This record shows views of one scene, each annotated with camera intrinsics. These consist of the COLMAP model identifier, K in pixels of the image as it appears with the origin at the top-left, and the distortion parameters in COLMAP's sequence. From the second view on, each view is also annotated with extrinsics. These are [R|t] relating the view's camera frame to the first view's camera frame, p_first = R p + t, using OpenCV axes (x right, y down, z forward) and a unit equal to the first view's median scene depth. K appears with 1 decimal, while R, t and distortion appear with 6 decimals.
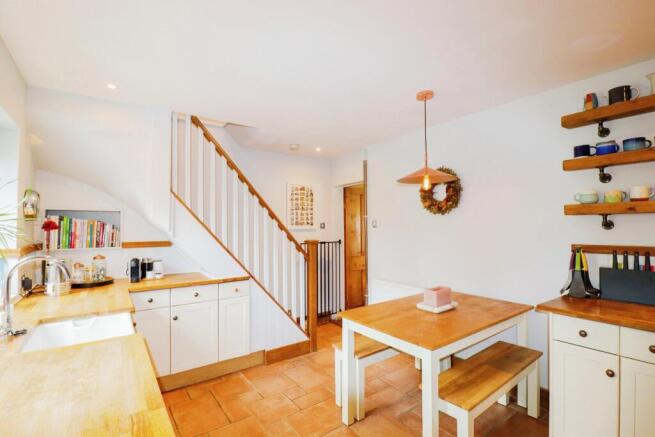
lens RADIAL K [[309.7, 0, 324.9], [0, 309.7, 220.7], [0, 0, 1]] dist [-0.001820, -0.000565]
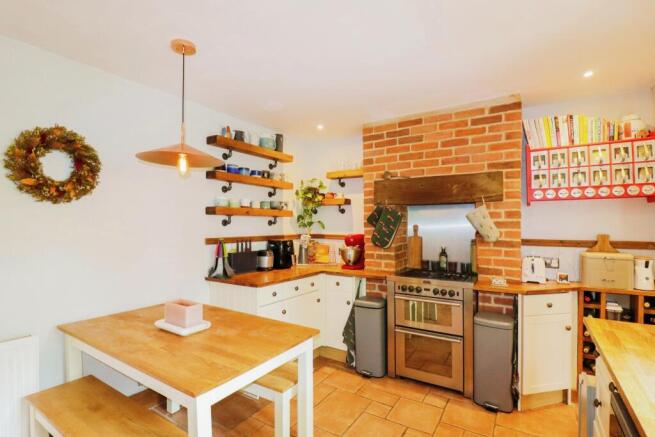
lens RADIAL K [[309.7, 0, 324.9], [0, 309.7, 220.7], [0, 0, 1]] dist [-0.001820, -0.000565]
pose [[-0.357926, 0.012596, 0.933665, -0.556109], [-0.014770, 0.999708, -0.019149, 0.024101], [-0.933633, -0.020644, -0.357635, 1.076107]]
